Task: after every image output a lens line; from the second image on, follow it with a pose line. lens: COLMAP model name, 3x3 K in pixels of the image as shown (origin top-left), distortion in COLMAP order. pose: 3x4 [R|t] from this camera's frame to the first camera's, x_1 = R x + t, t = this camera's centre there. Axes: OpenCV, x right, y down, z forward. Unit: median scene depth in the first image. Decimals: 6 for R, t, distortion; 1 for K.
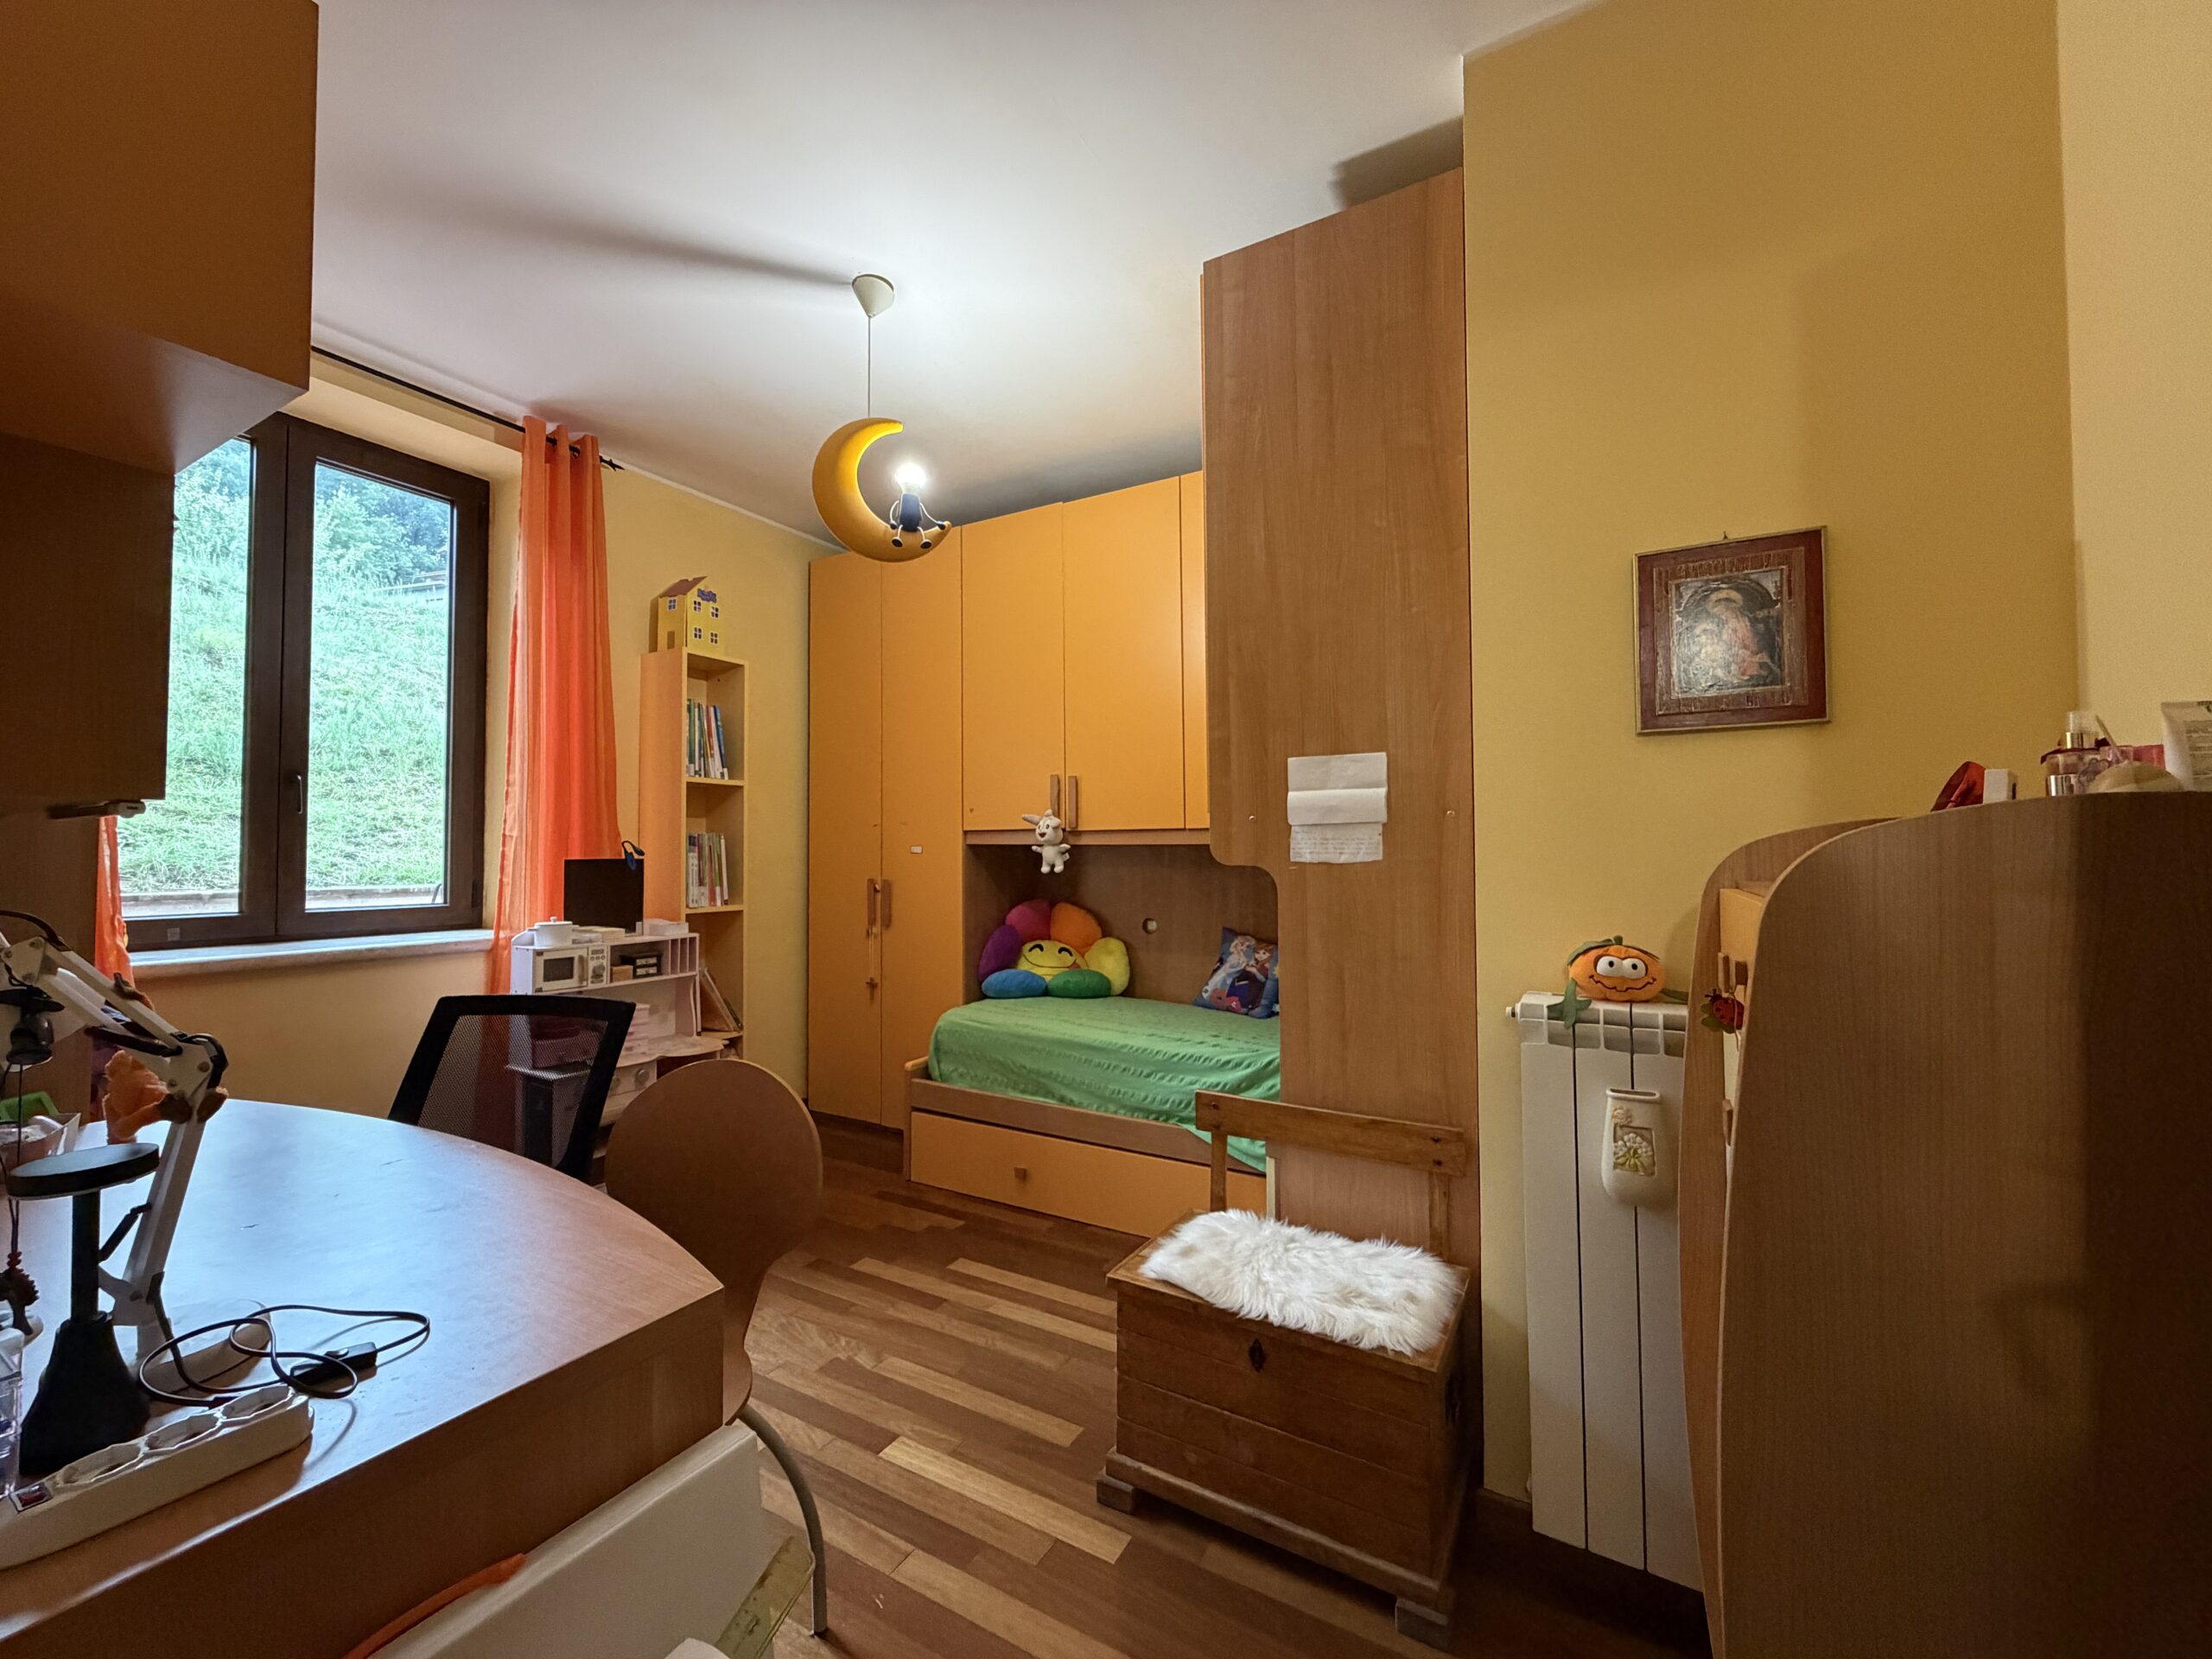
lens RADIAL K [[891.4, 0, 1104.8], [0, 891.4, 829.0], [0, 0, 1]] dist [0.001631, -0.000679]
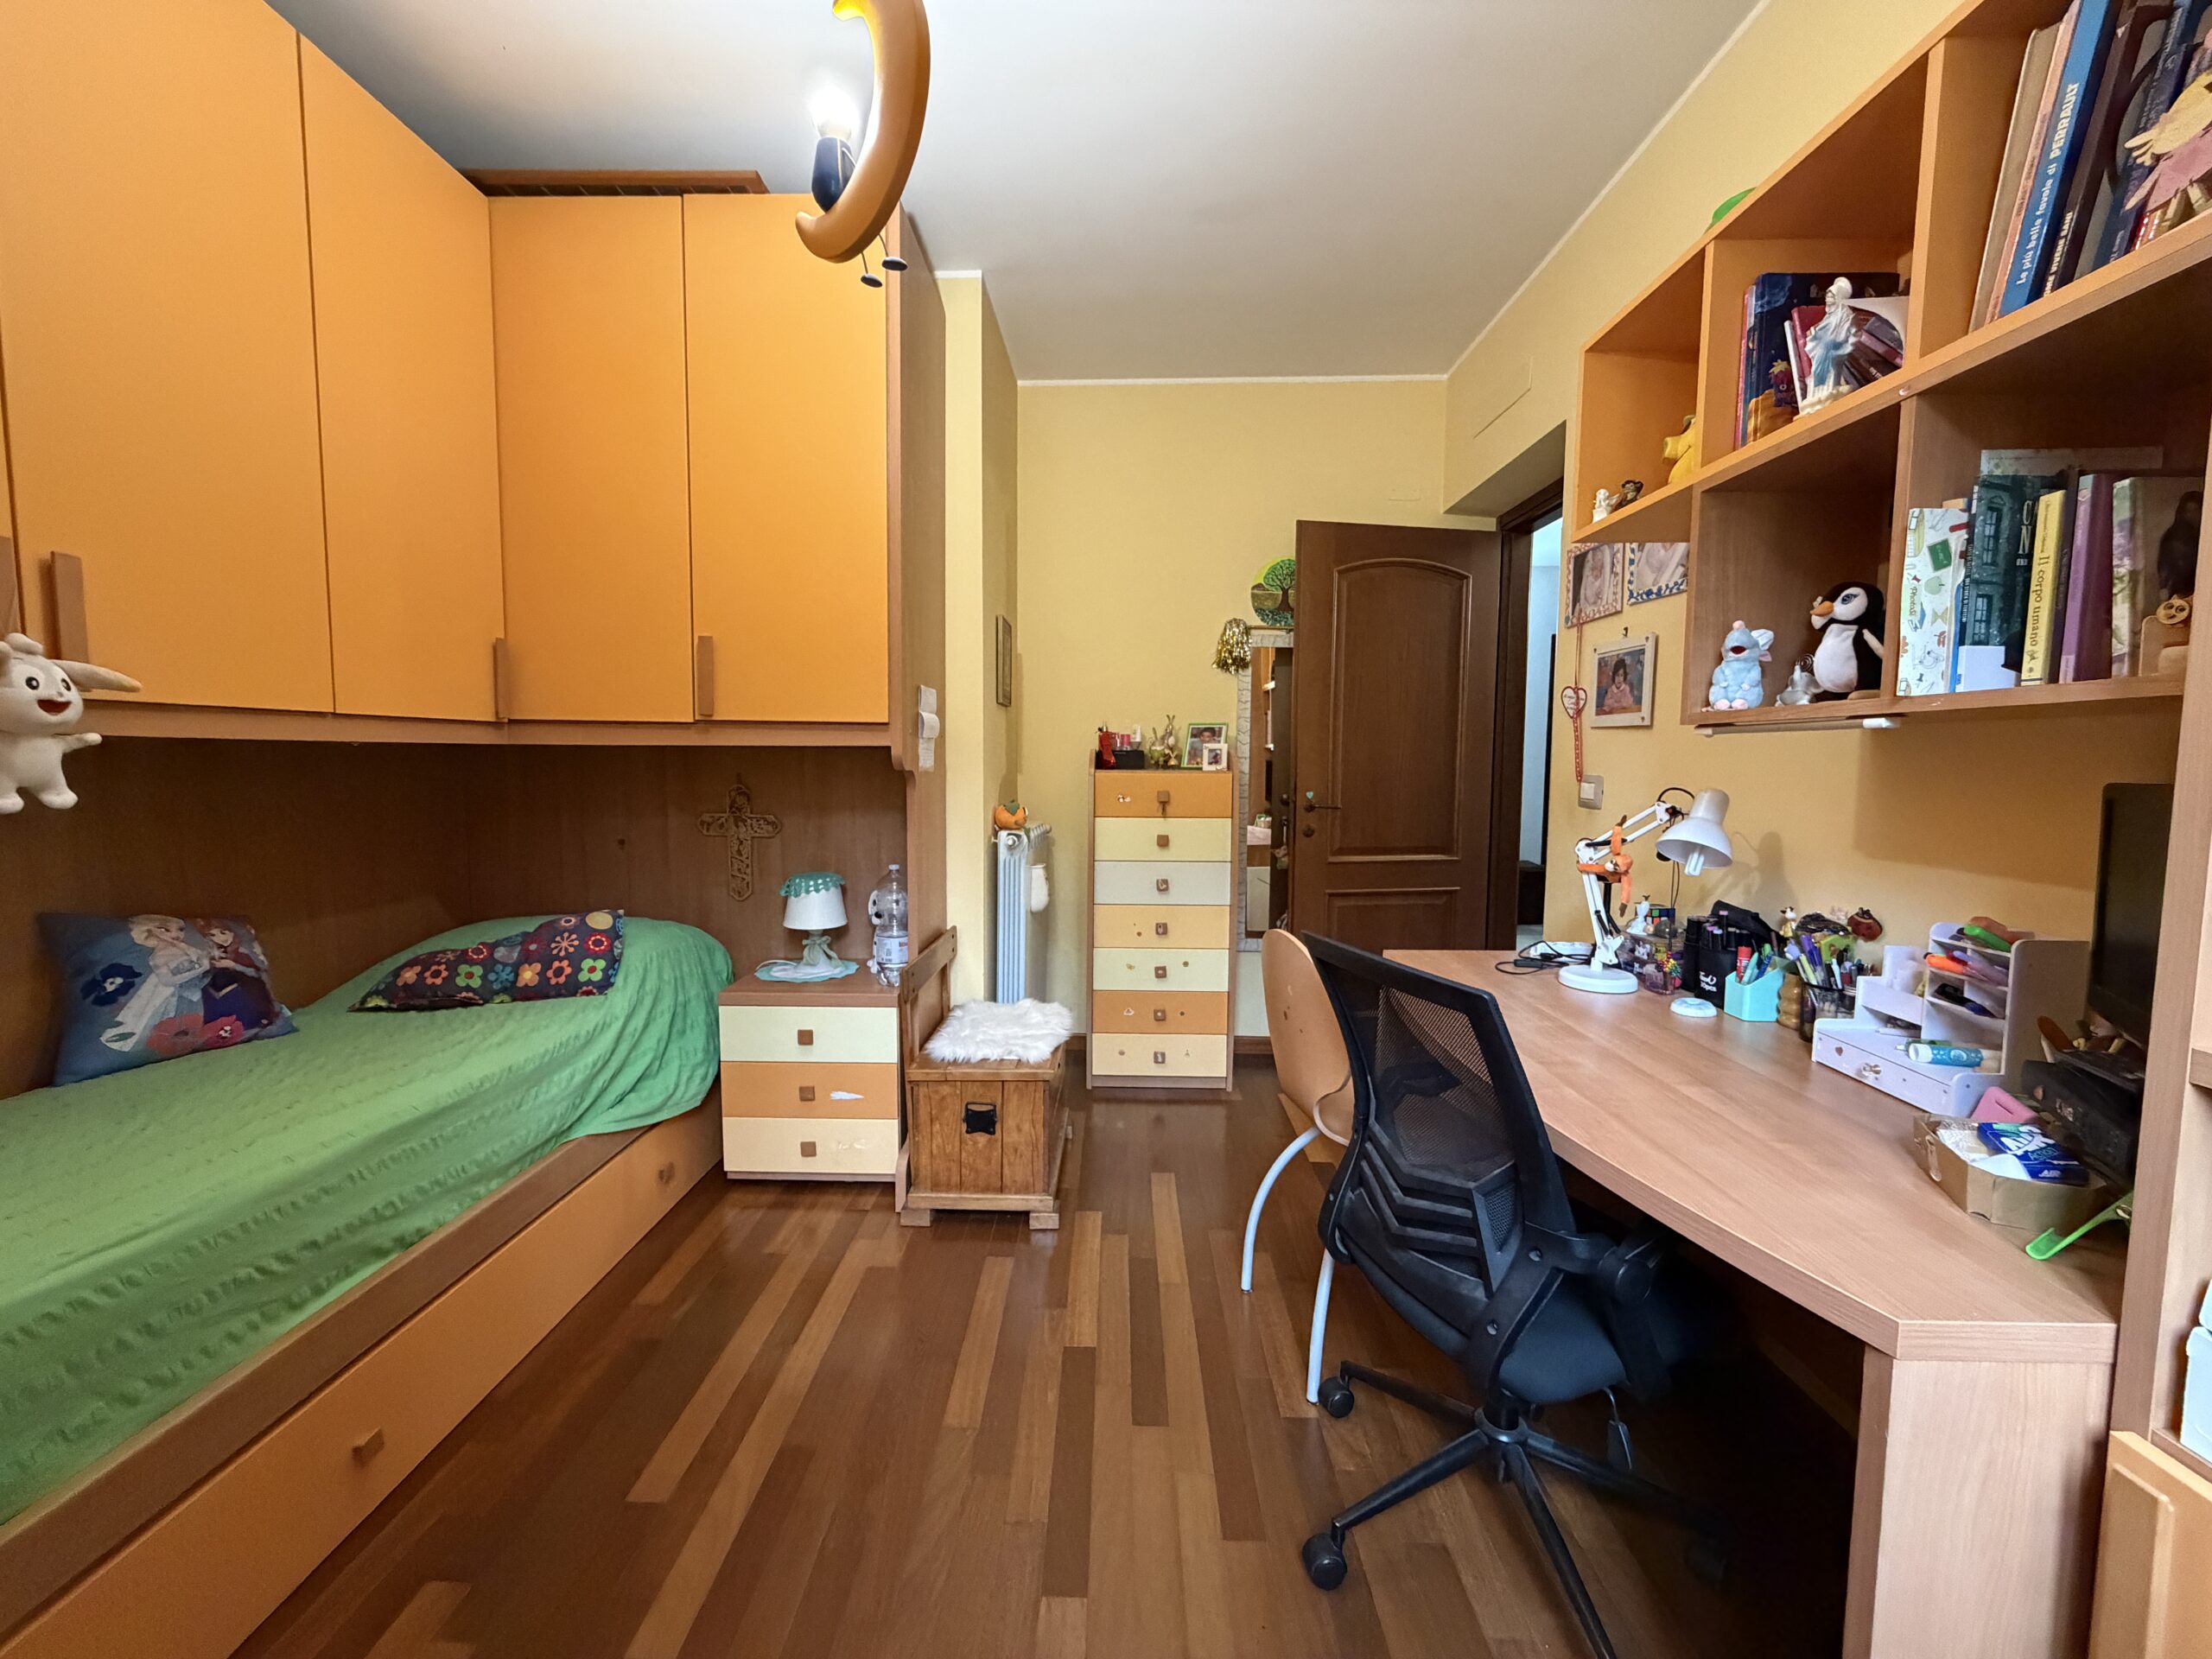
lens RADIAL K [[891.4, 0, 1104.2], [0, 891.4, 823.2], [0, 0, 1]] dist [0.001631, -0.000679]
pose [[-0.480031, -0.069393, 0.874503, -0.686870], [-0.025197, 0.997546, 0.065325, 0.021468], [-0.876890, 0.009323, -0.480601, 0.915570]]
